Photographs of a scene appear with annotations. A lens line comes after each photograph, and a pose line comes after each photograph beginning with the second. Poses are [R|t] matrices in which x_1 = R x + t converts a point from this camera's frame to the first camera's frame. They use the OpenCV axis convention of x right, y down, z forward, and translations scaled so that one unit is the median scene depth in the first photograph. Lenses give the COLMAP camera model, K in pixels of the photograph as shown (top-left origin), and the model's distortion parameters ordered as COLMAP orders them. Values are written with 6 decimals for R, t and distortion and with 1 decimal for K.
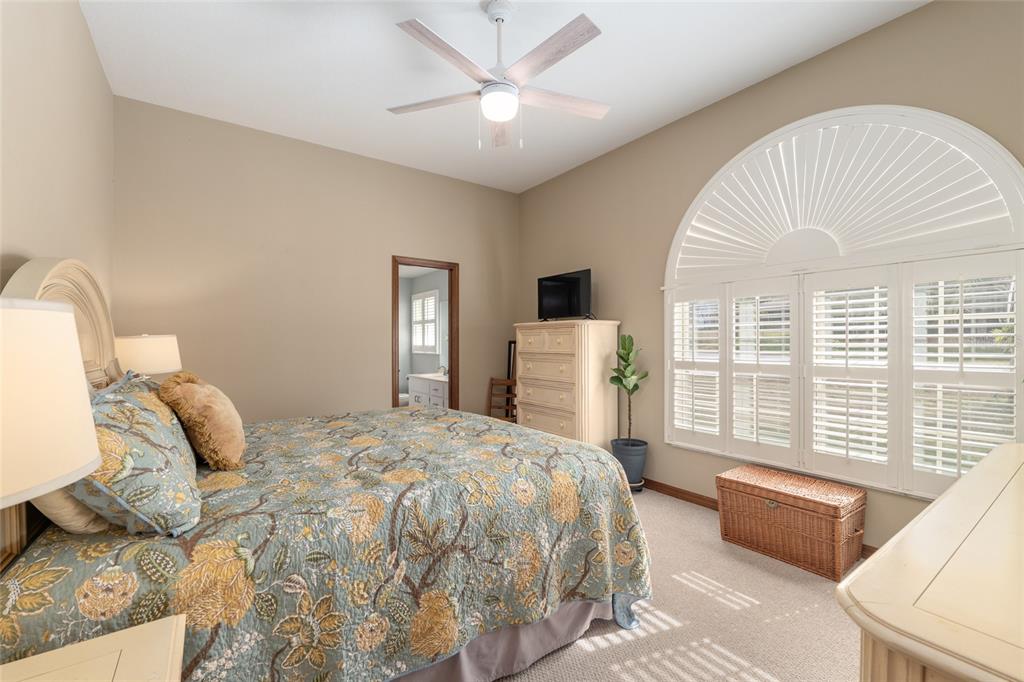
lens RADIAL K [[413.0, 0, 512.2], [0, 413.0, 344.7], [0, 0, 1]] dist [-0.012472, 0.000721]
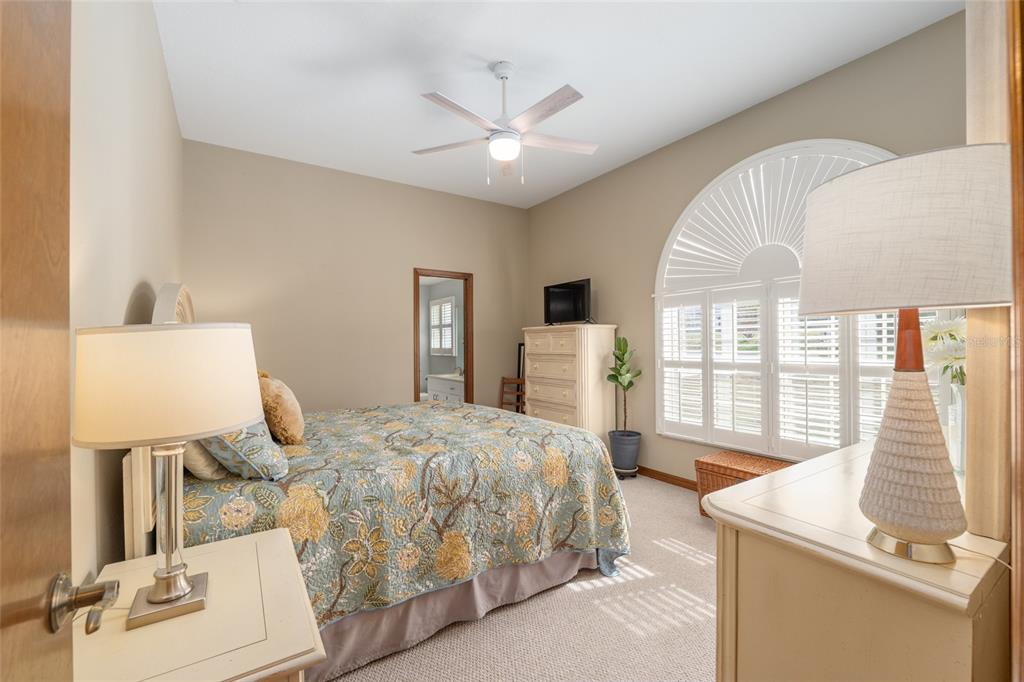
lens RADIAL K [[413.0, 0, 511.2], [0, 413.0, 343.8], [0, 0, 1]] dist [-0.012472, 0.000721]
pose [[0.999189, -0.006229, -0.039775, 0.039667], [0.005920, 0.999951, -0.007883, 0.001869], [0.039822, 0.007642, 0.999178, -0.243751]]
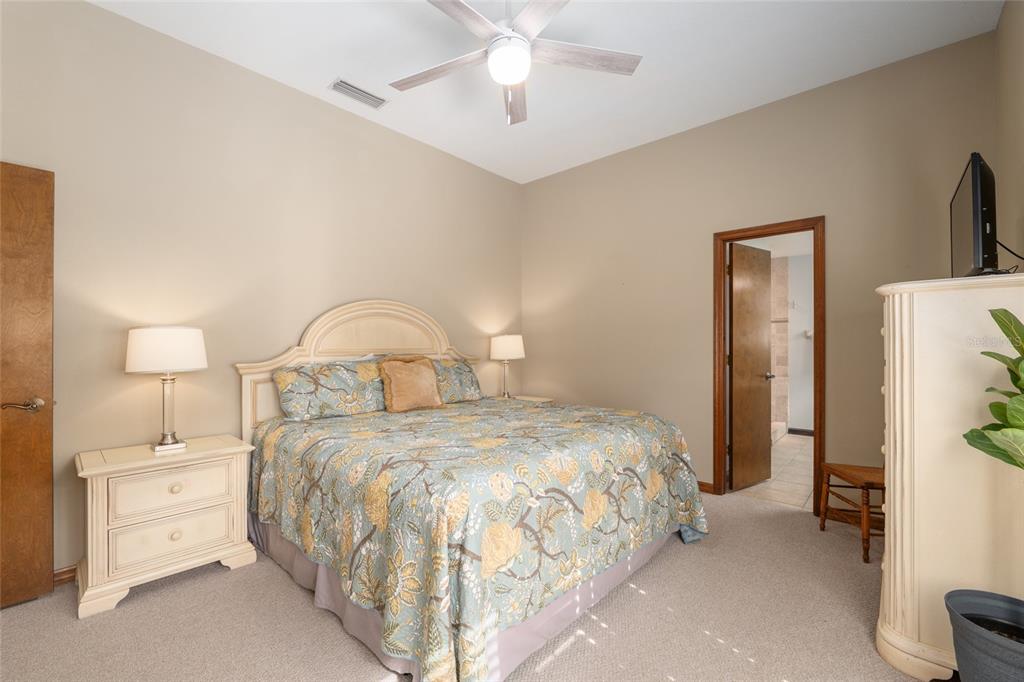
lens RADIAL K [[413.0, 0, 511.3], [0, 413.0, 344.3], [0, 0, 1]] dist [-0.012472, 0.000721]
pose [[0.216891, -0.007077, -0.976170, 1.007687], [-0.001460, 0.999970, -0.007574, 0.022690], [0.976195, 0.003068, 0.216874, 0.994766]]
